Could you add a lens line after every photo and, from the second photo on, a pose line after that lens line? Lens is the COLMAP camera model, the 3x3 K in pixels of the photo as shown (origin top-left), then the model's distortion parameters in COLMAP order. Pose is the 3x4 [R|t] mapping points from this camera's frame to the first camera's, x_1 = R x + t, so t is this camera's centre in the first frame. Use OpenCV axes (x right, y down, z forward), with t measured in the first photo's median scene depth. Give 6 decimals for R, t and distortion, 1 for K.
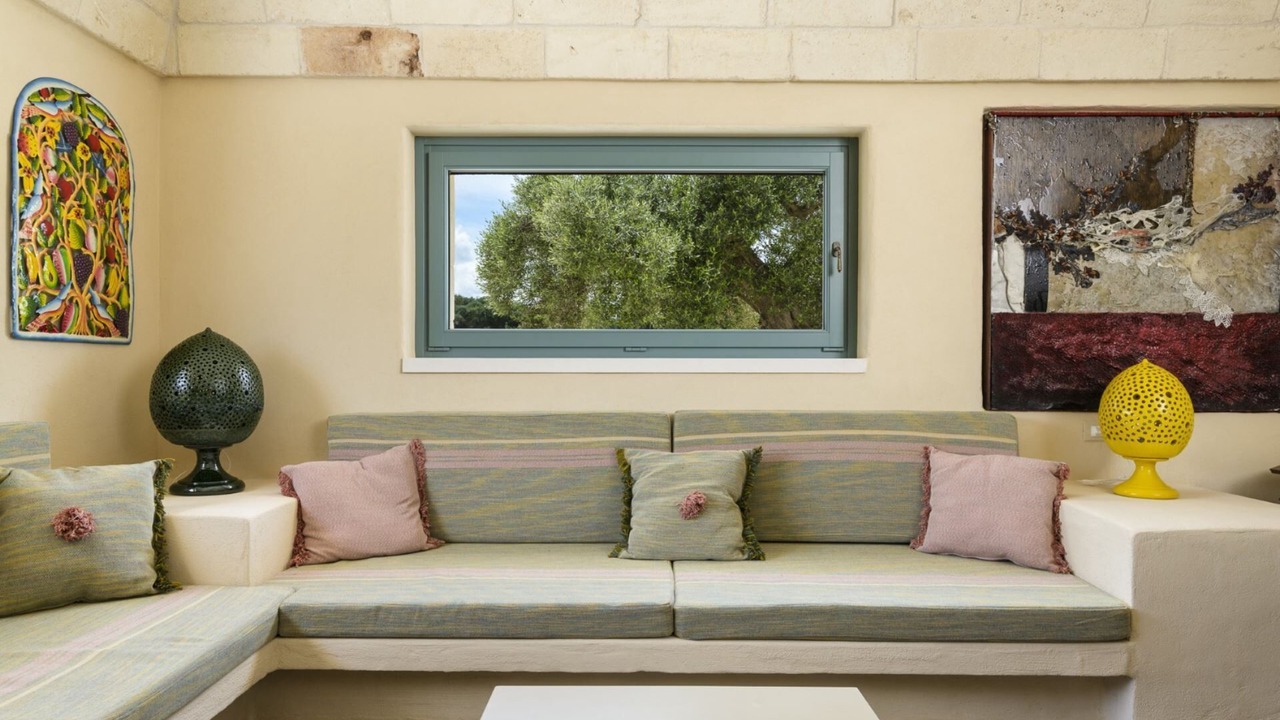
lens RADIAL K [[1066.2, 0, 640.0], [0, 1066.2, 360.0], [0, 0, 1]] dist [0.002495, -0.003111]
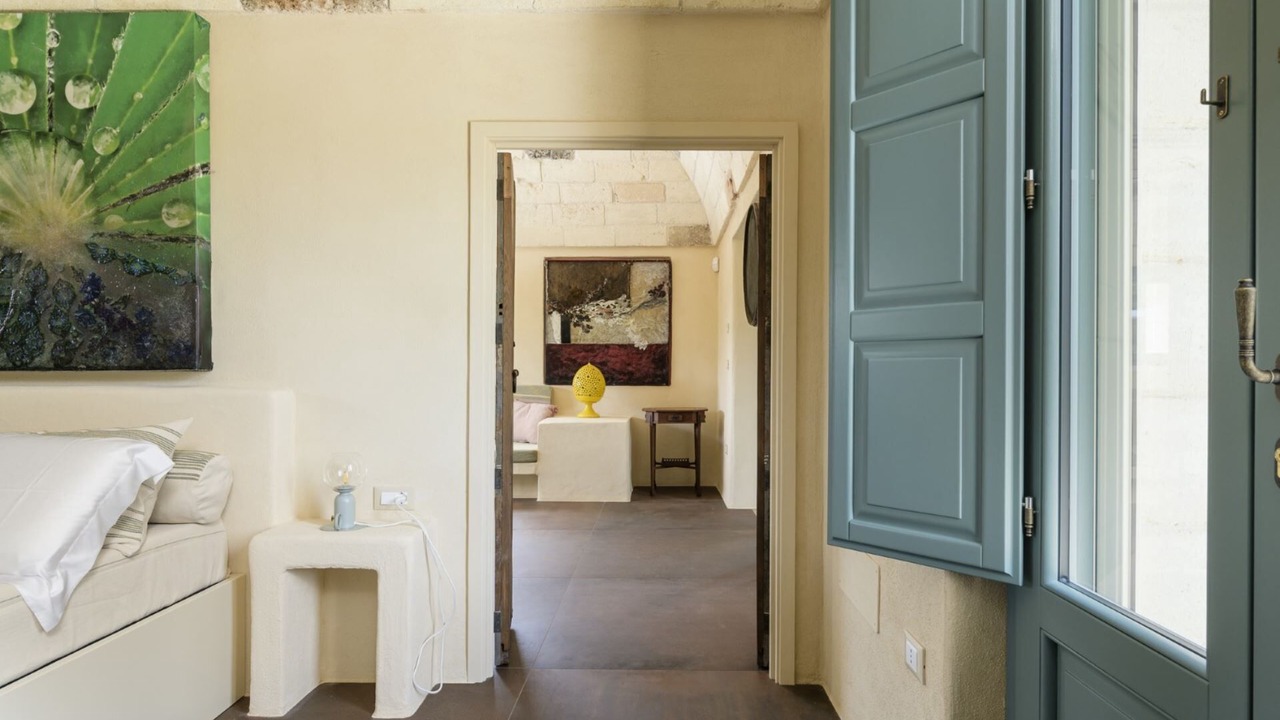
lens RADIAL K [[1066.2, 0, 640.0], [0, 1066.2, 360.0], [0, 0, 1]] dist [0.002495, -0.003111]
pose [[0.999702, 0.001510, -0.024376, 0.596180], [-0.001569, 0.999996, -0.002402, -0.002504], [0.024372, 0.002440, 0.999700, -1.369773]]
